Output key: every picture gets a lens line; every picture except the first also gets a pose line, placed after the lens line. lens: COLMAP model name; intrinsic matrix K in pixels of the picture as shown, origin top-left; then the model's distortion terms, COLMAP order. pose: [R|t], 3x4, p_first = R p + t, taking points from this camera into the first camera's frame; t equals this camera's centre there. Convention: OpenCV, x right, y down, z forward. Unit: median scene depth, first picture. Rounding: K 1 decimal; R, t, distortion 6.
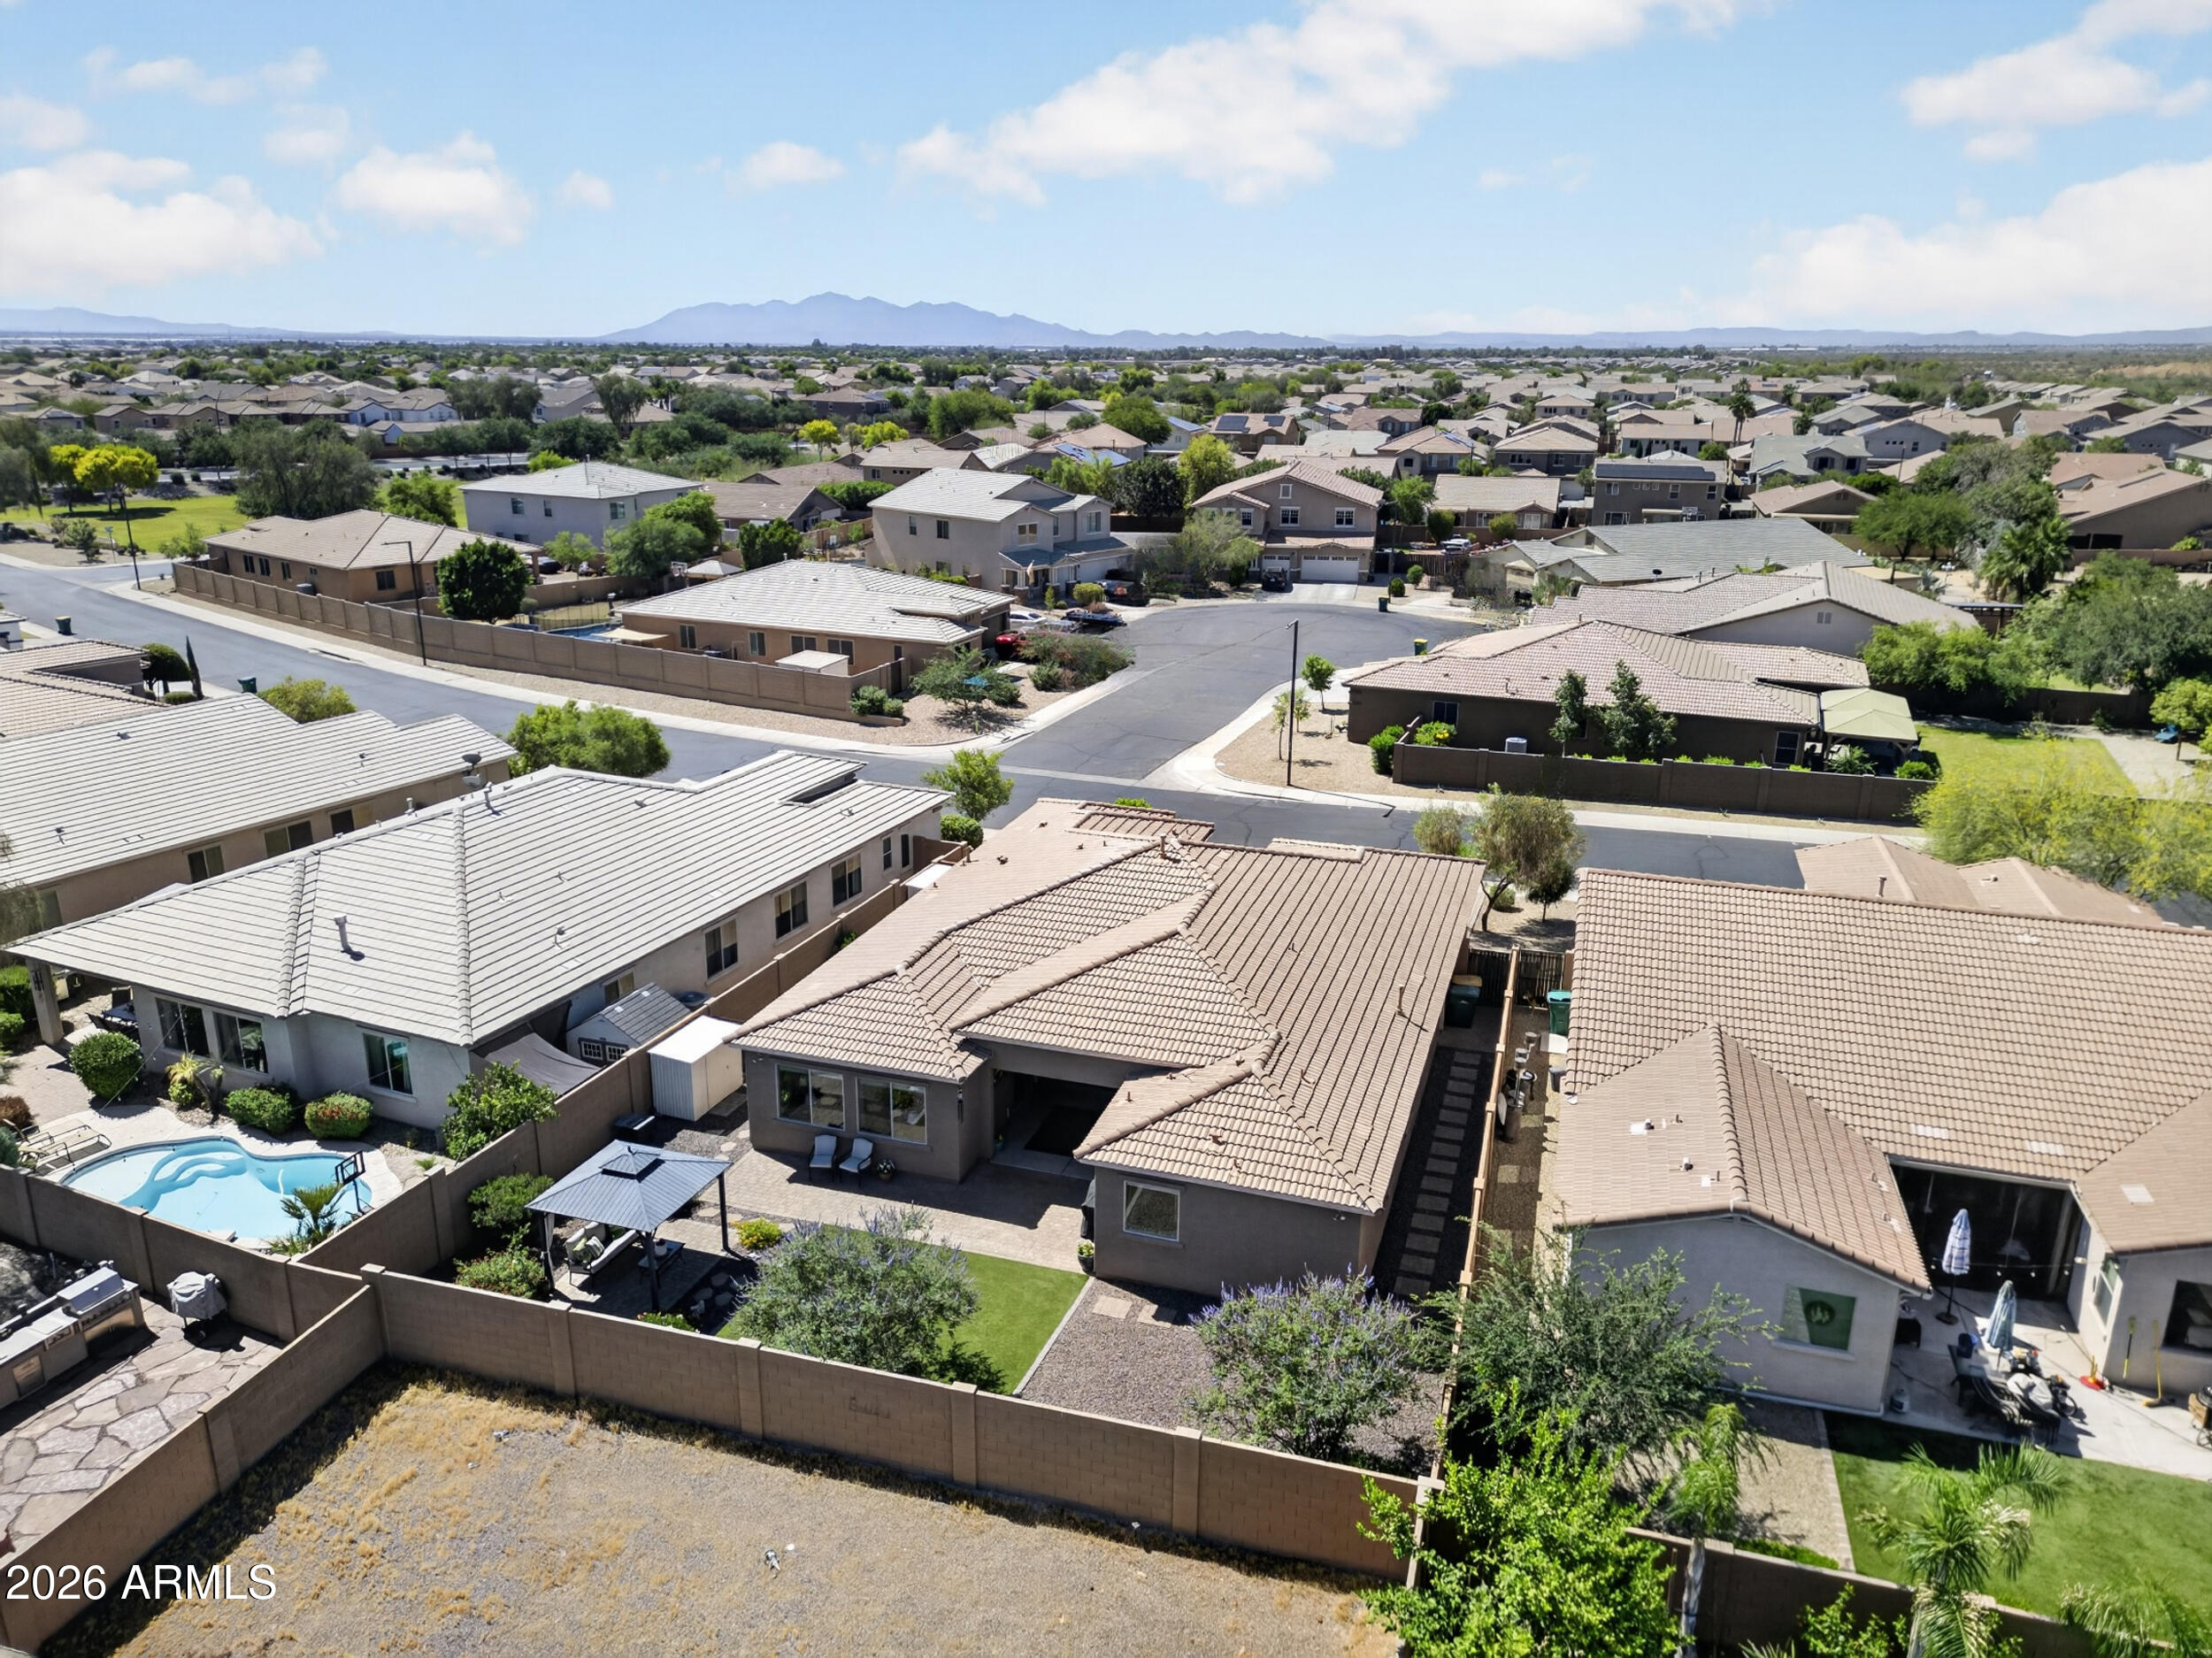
lens RADIAL K [[1525.6, 0, 1097.9], [0, 1525.6, 840.4], [0, 0, 1]] dist [0.080241, -0.080662]
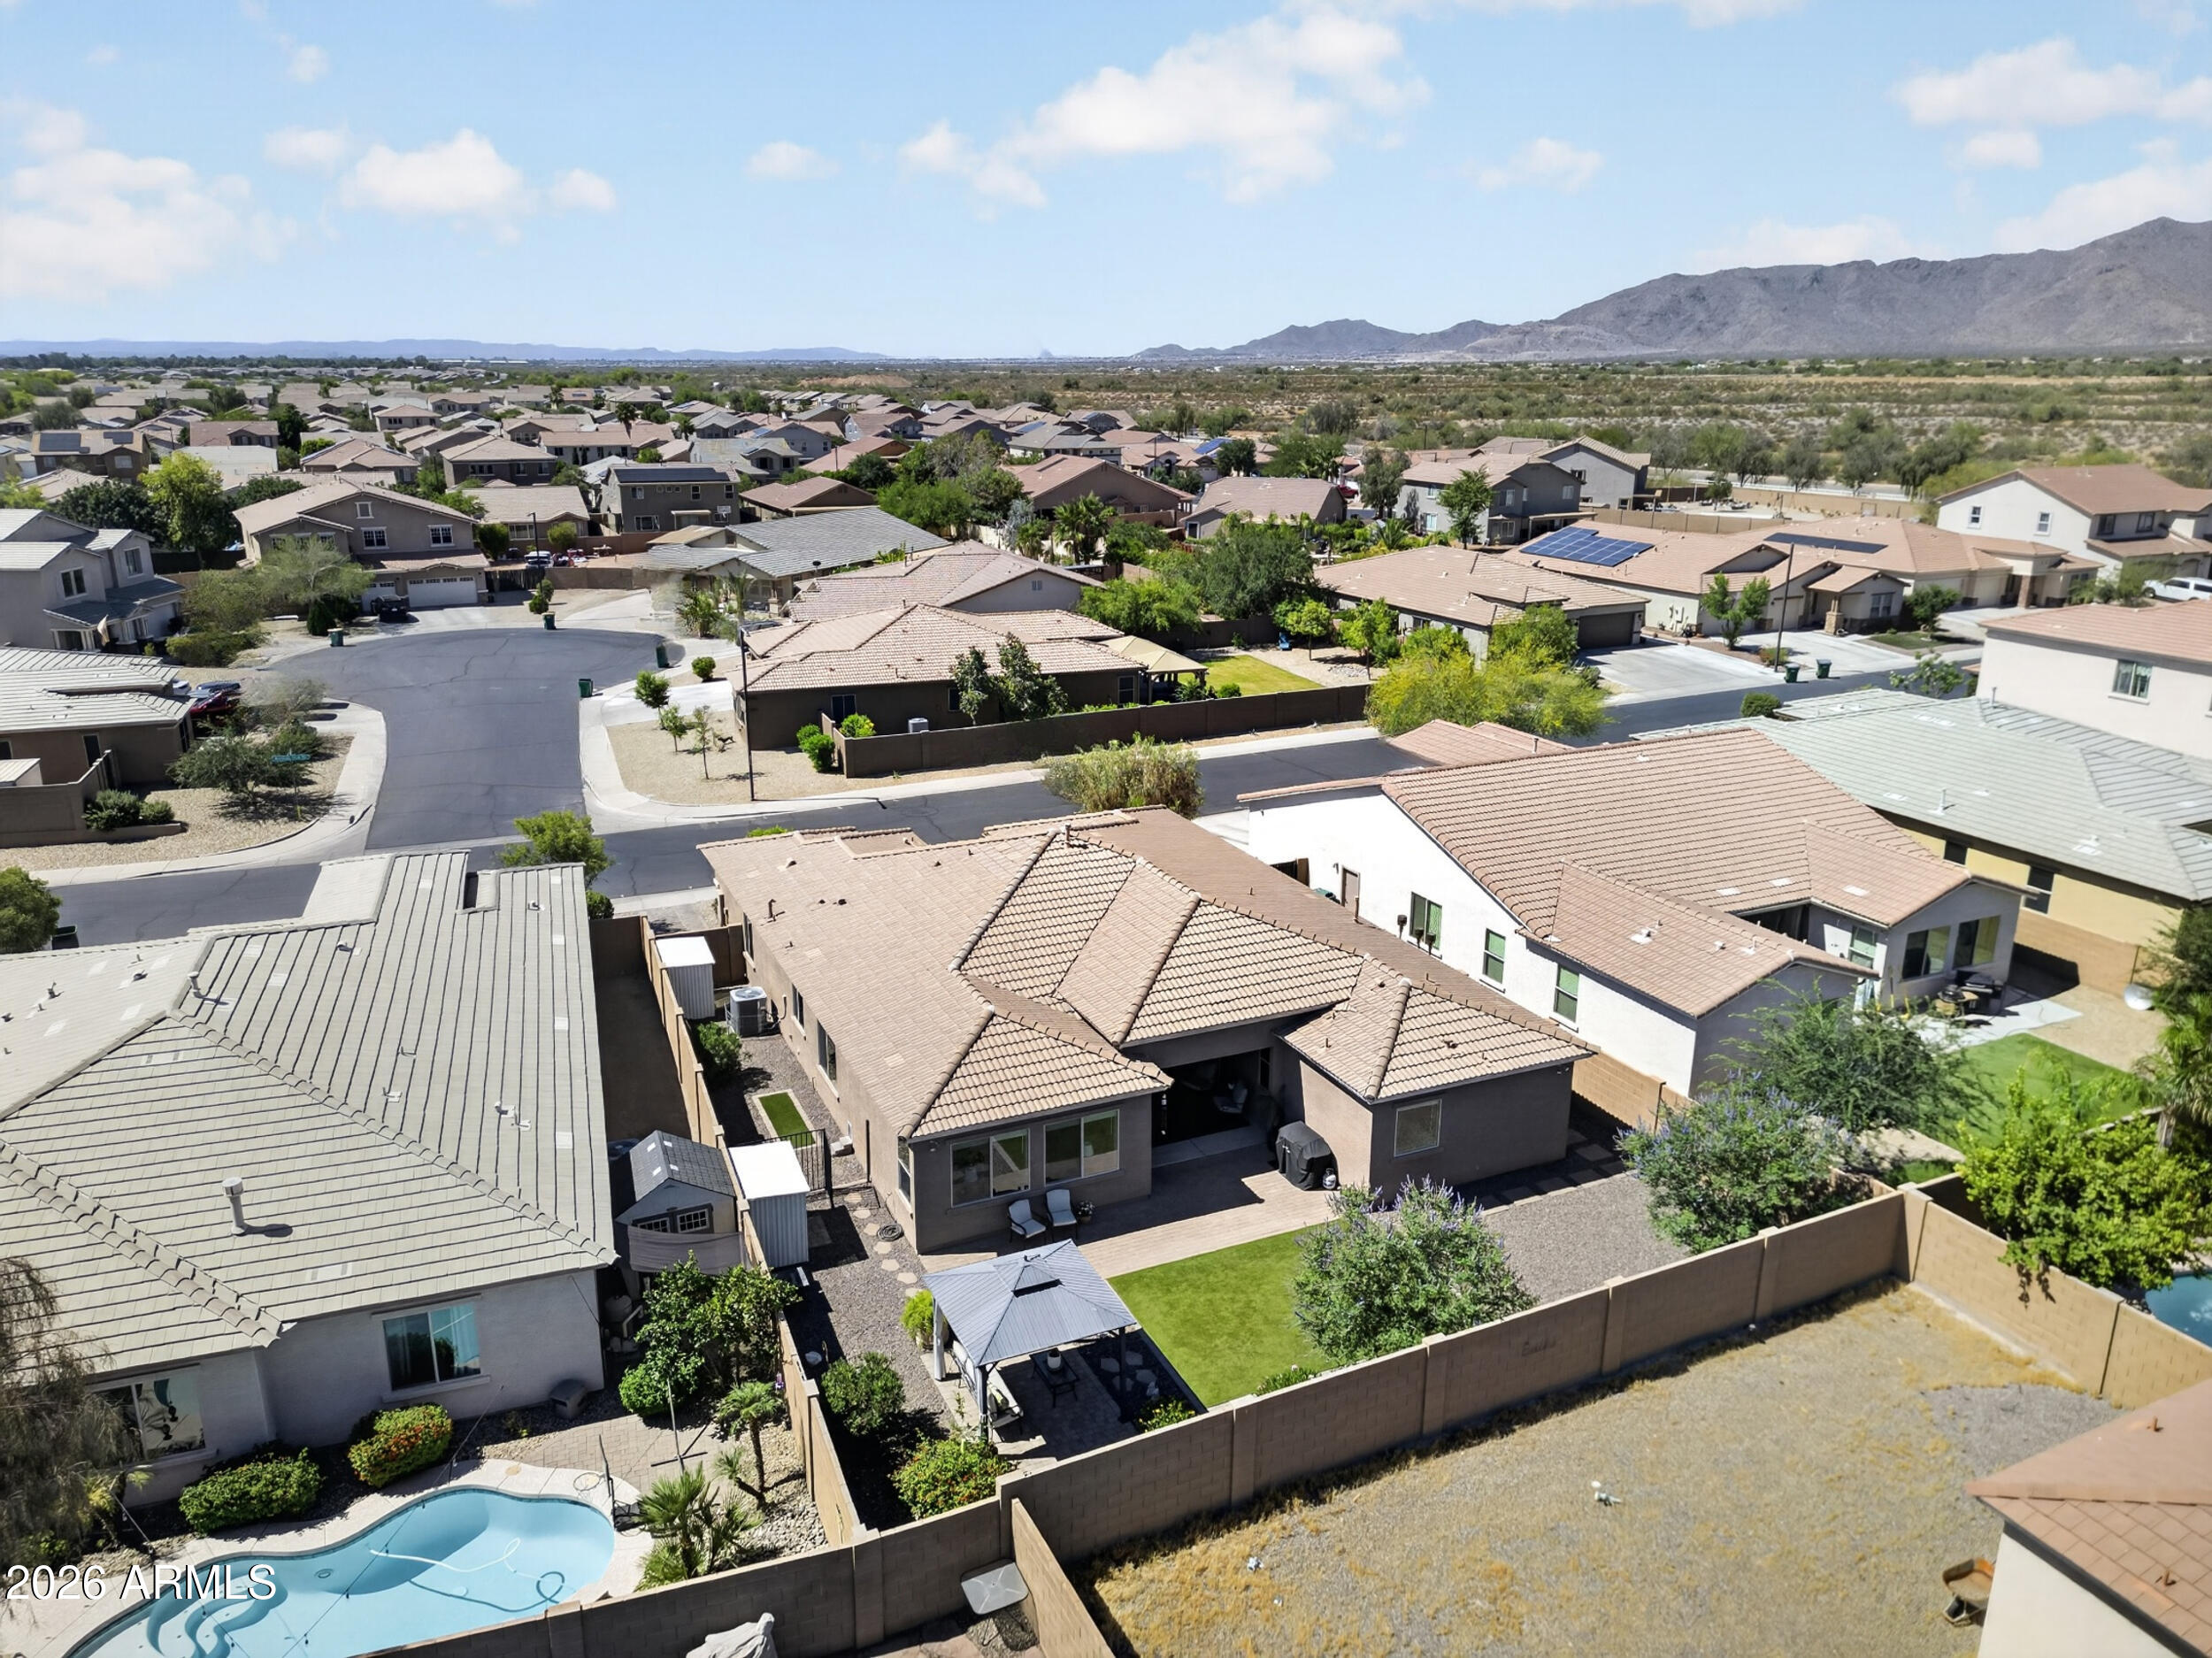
lens RADIAL K [[1525.6, 0, 1097.9], [0, 1525.6, 840.4], [0, 0, 1]] dist [0.080241, -0.080662]
pose [[0.729894, -0.206386, 0.651660, -0.442435], [0.210874, 0.974818, 0.072543, -0.045493], [-0.650221, 0.084469, 0.755035, 0.173472]]
